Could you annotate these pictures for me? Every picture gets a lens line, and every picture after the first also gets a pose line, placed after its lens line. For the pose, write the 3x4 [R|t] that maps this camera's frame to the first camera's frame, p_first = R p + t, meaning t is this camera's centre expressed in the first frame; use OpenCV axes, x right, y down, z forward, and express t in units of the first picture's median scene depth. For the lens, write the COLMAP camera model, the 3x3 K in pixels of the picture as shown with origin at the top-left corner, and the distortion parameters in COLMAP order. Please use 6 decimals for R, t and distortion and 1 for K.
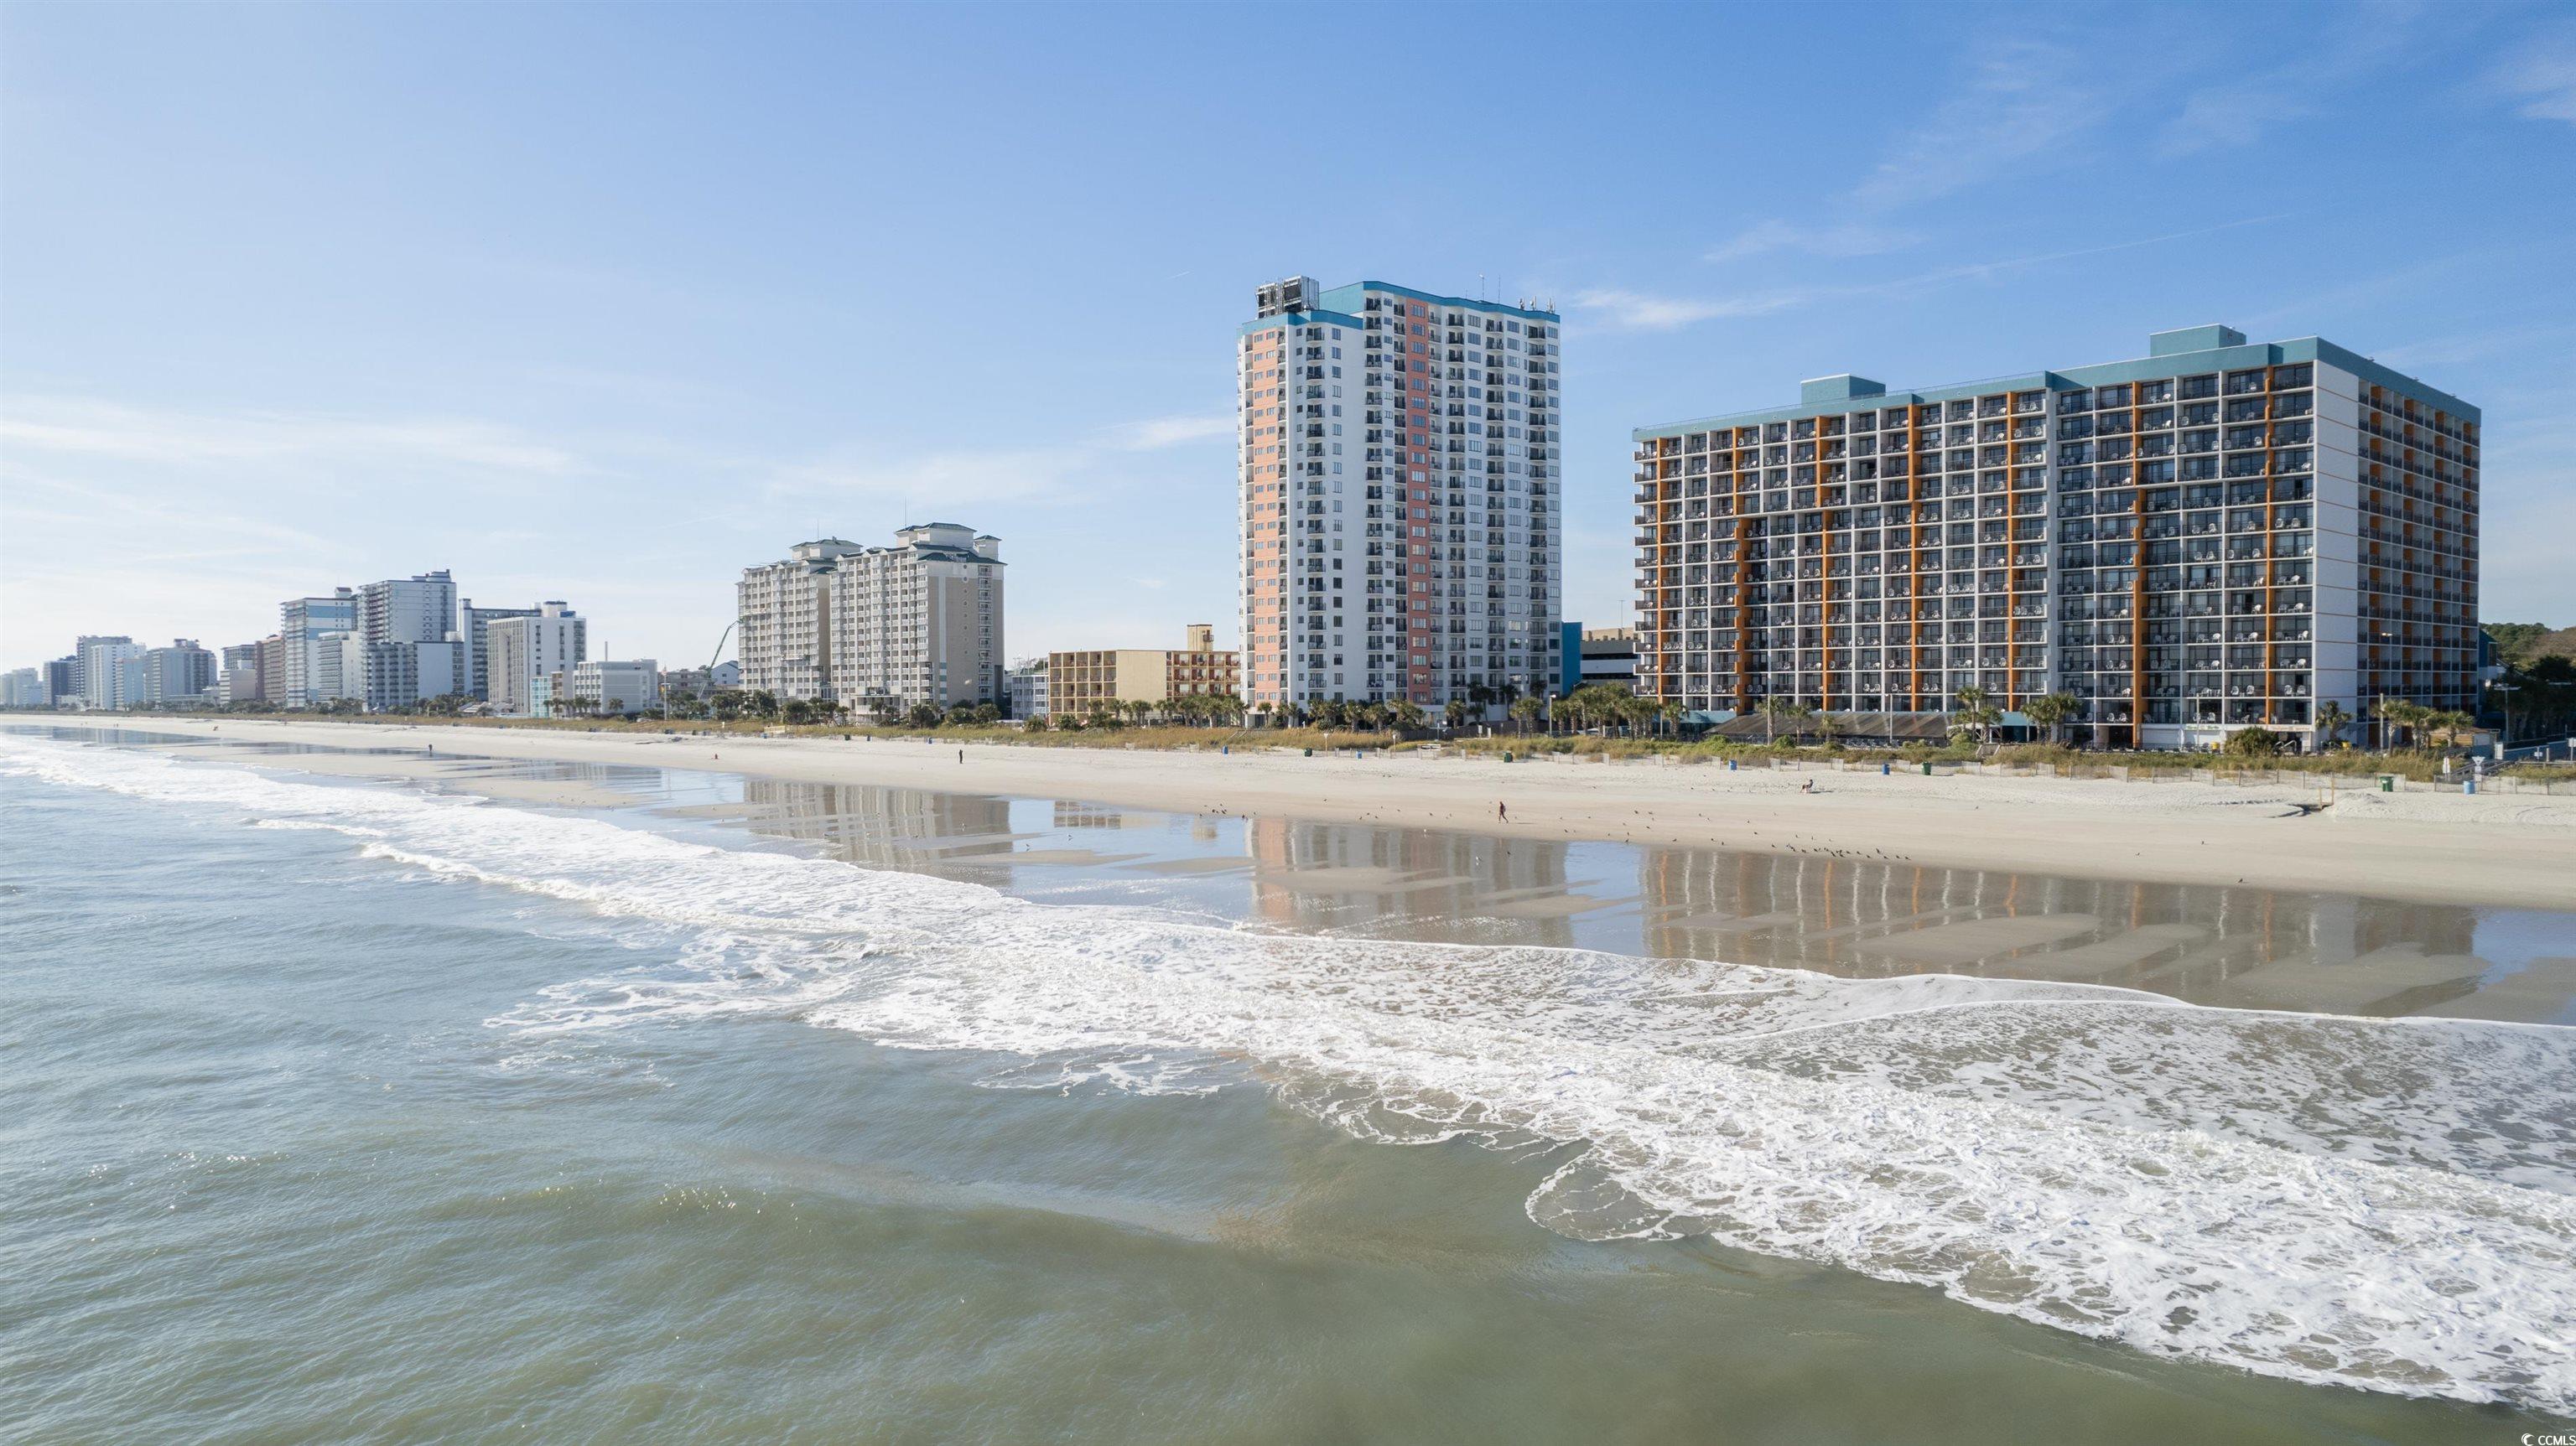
lens RADIAL K [[1645.9, 0, 1297.7], [0, 1645.9, 734.3], [0, 0, 1]] dist [-0.078308, 0.068890]
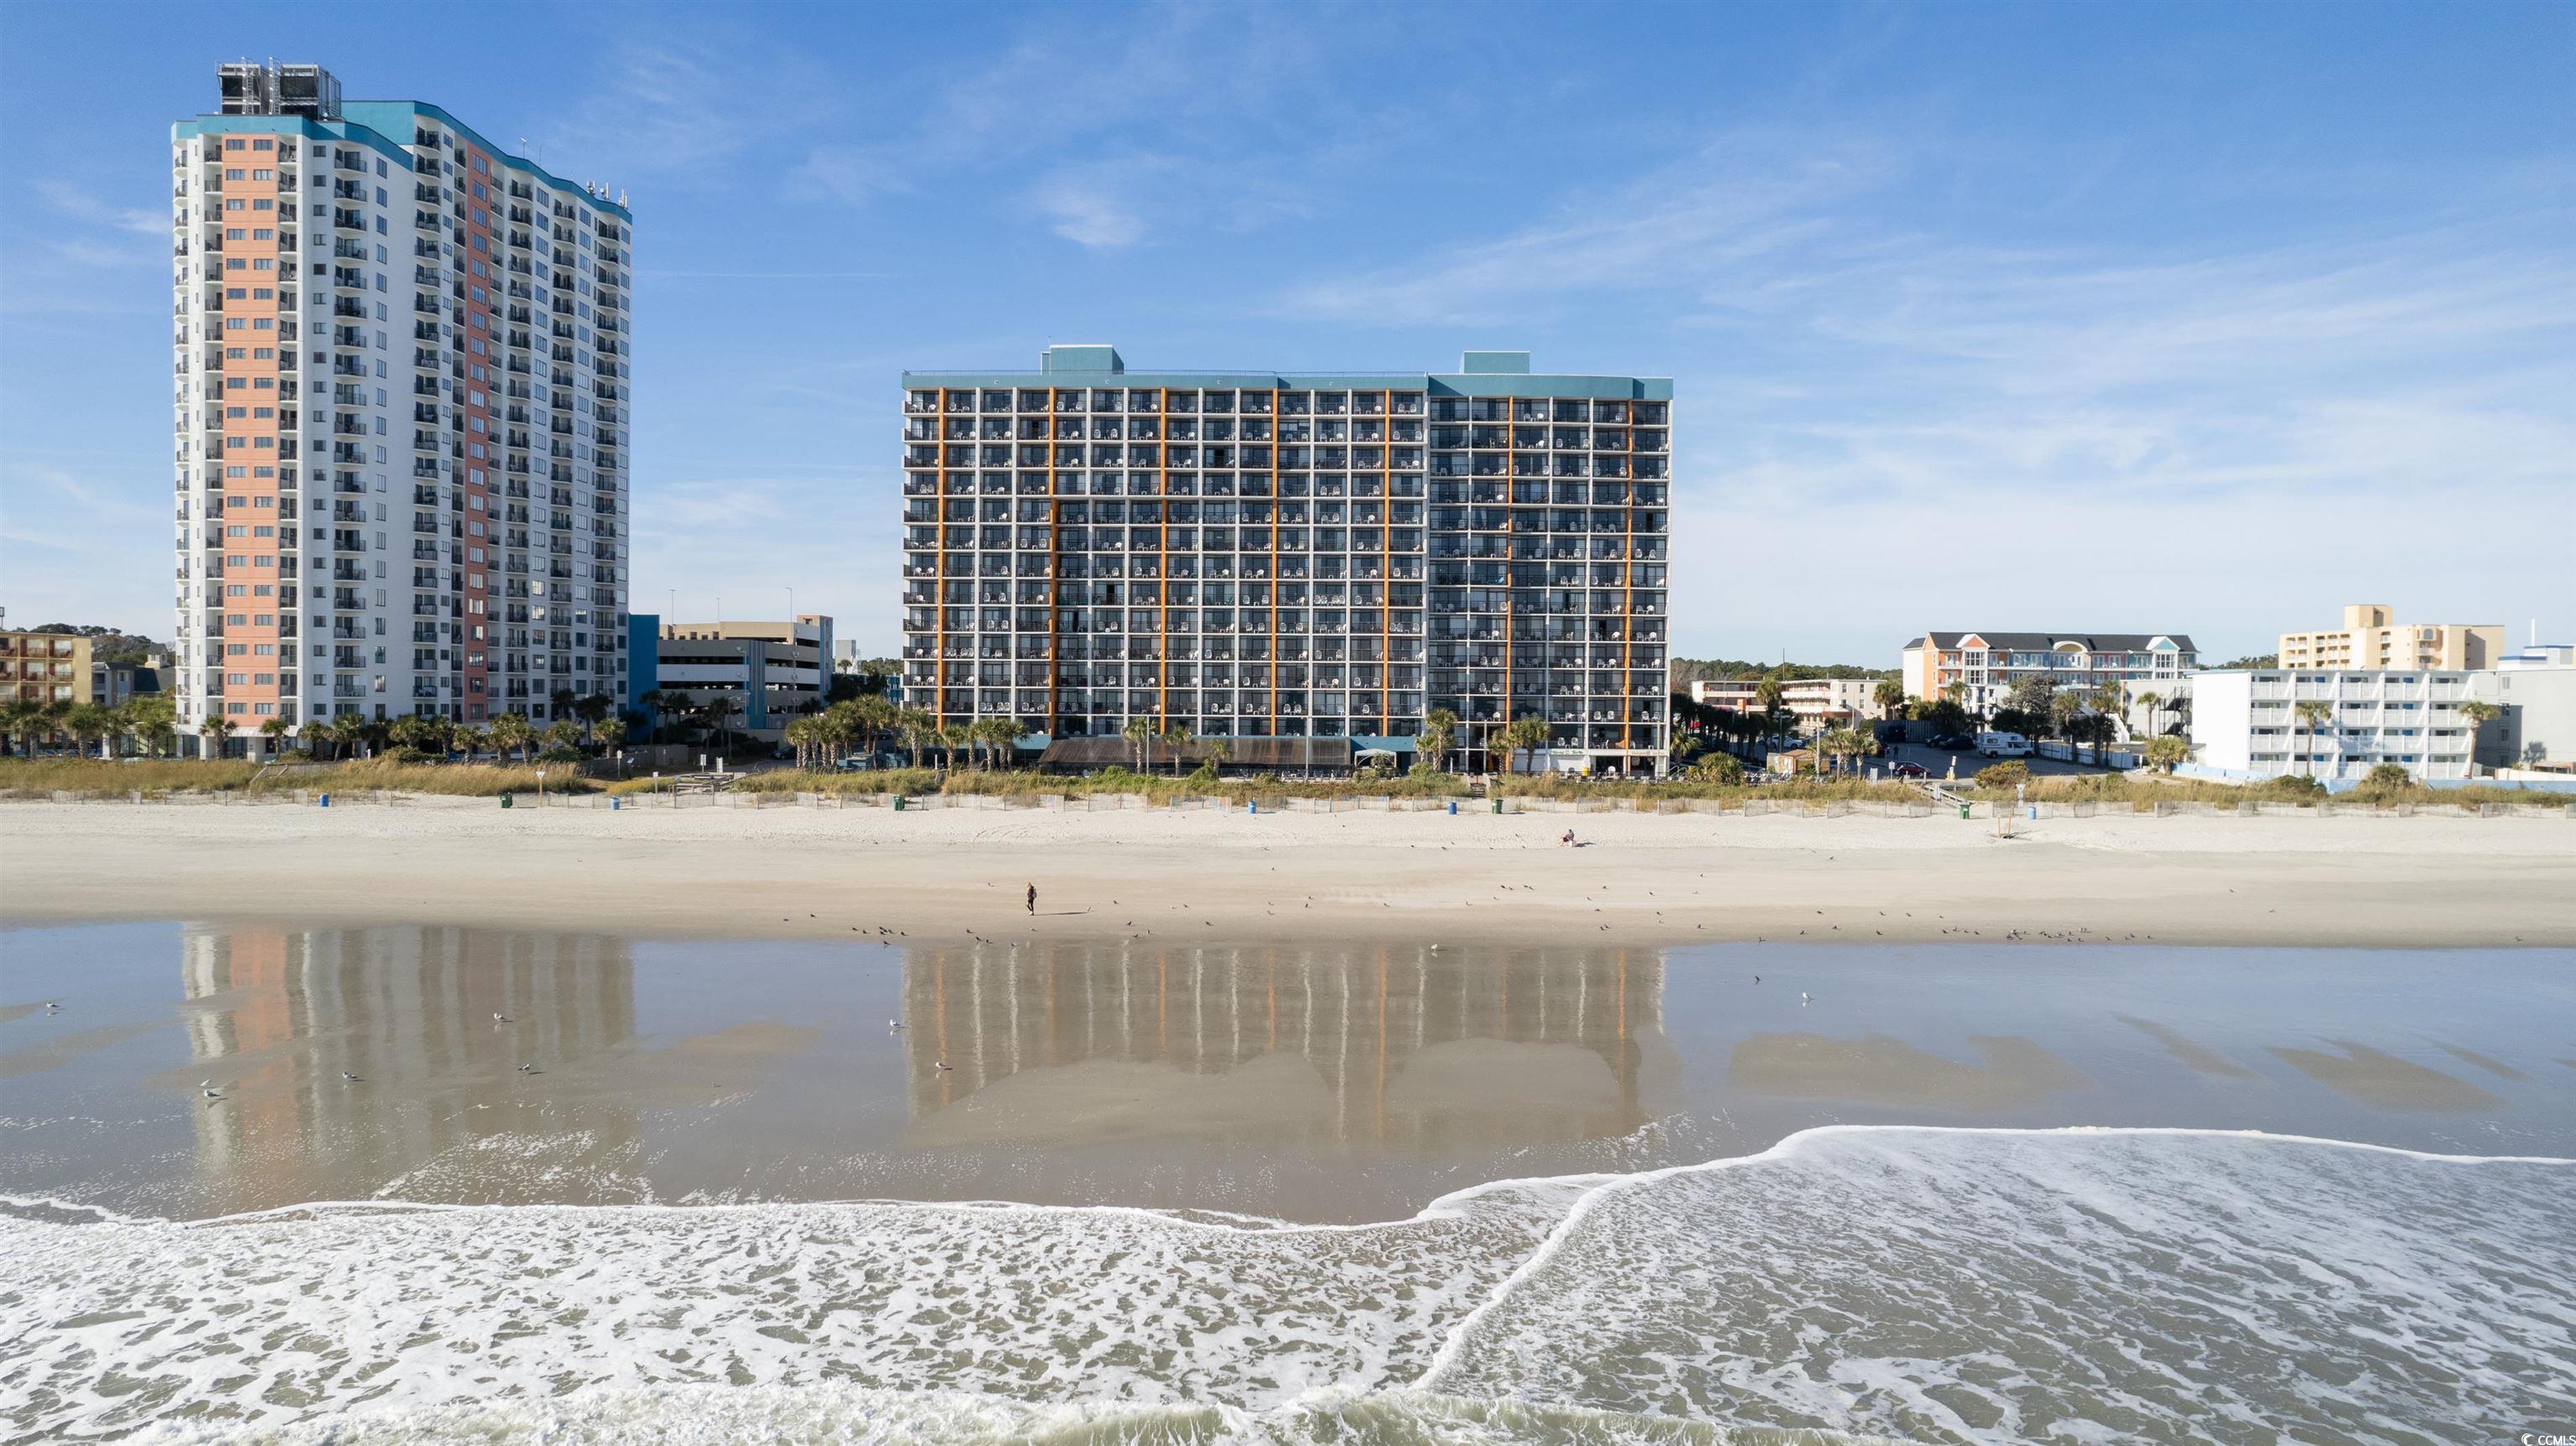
lens RADIAL K [[1645.9, 0, 1297.7], [0, 1645.9, 734.3], [0, 0, 1]] dist [-0.078308, 0.068890]
pose [[0.695810, -0.003829, 0.718216, -0.187373], [0.006039, 0.999982, -0.000519, -0.010462], [-0.718201, 0.004698, 0.695820, 0.271974]]
